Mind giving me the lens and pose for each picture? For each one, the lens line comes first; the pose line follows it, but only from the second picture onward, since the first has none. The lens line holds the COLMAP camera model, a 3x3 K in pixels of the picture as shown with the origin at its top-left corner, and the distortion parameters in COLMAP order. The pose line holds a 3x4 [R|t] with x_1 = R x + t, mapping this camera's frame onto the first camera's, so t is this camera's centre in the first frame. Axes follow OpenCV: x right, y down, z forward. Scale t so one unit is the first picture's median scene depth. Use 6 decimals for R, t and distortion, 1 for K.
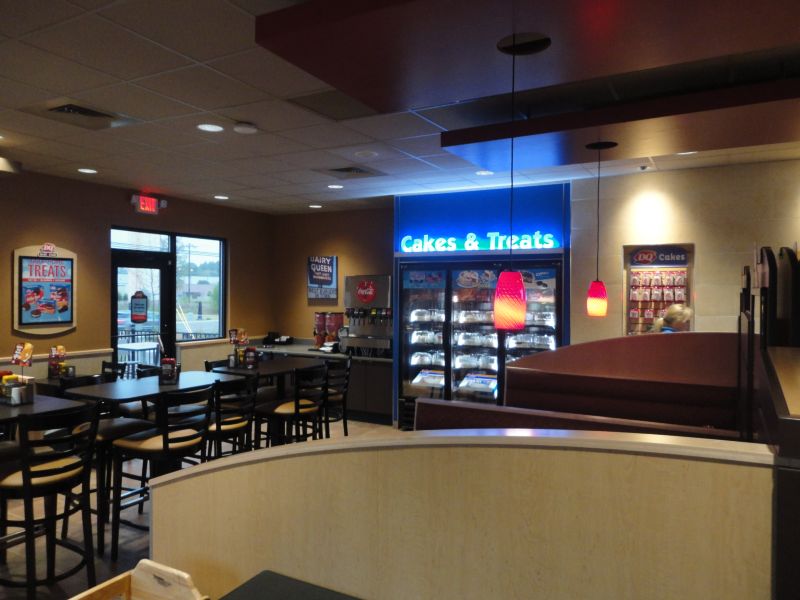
lens RADIAL K [[576.4, 0, 400.0], [0, 576.4, 300.0], [0, 0, 1]] dist [0.007713, 0.004179]
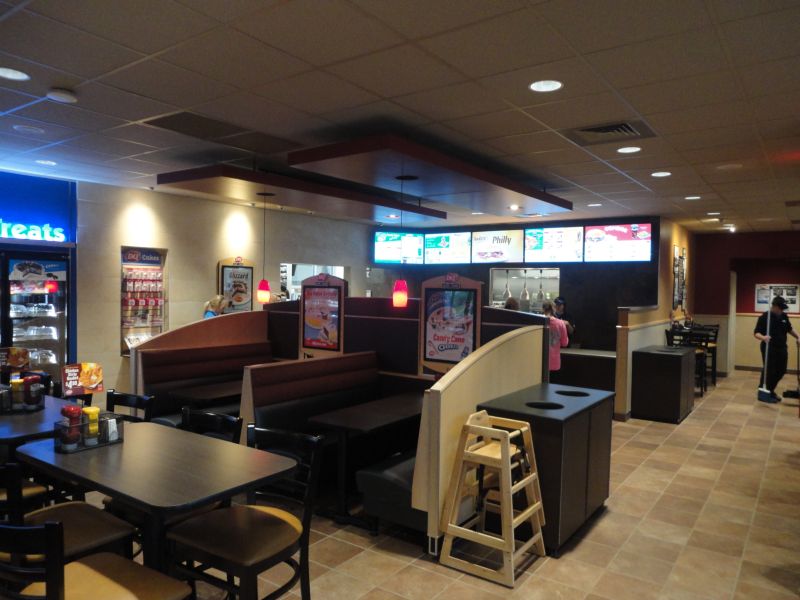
lens RADIAL K [[576.4, 0, 400.0], [0, 576.4, 300.0], [0, 0, 1]] dist [0.007713, 0.004179]
pose [[0.111362, -0.022520, 0.993525, -0.717886], [0.000246, 0.999744, 0.022633, -0.008143], [-0.993780, -0.002276, 0.111339, 0.277242]]
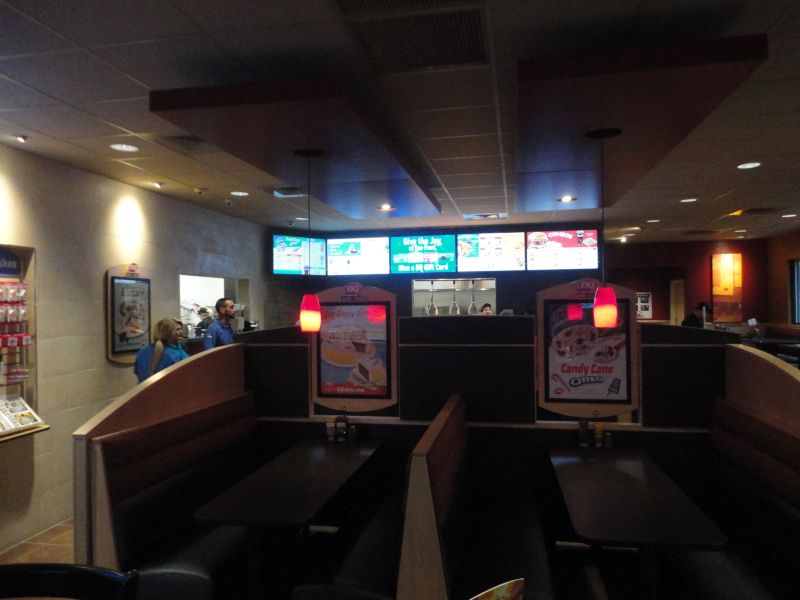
lens RADIAL K [[576.4, 0, 400.0], [0, 576.4, 300.0], [0, 0, 1]] dist [0.007713, 0.004179]
pose [[-0.312764, 0.009657, 0.949782, -0.366543], [0.029087, 0.999577, -0.000585, -0.010882], [-0.949385, 0.027443, -0.312912, 0.707531]]
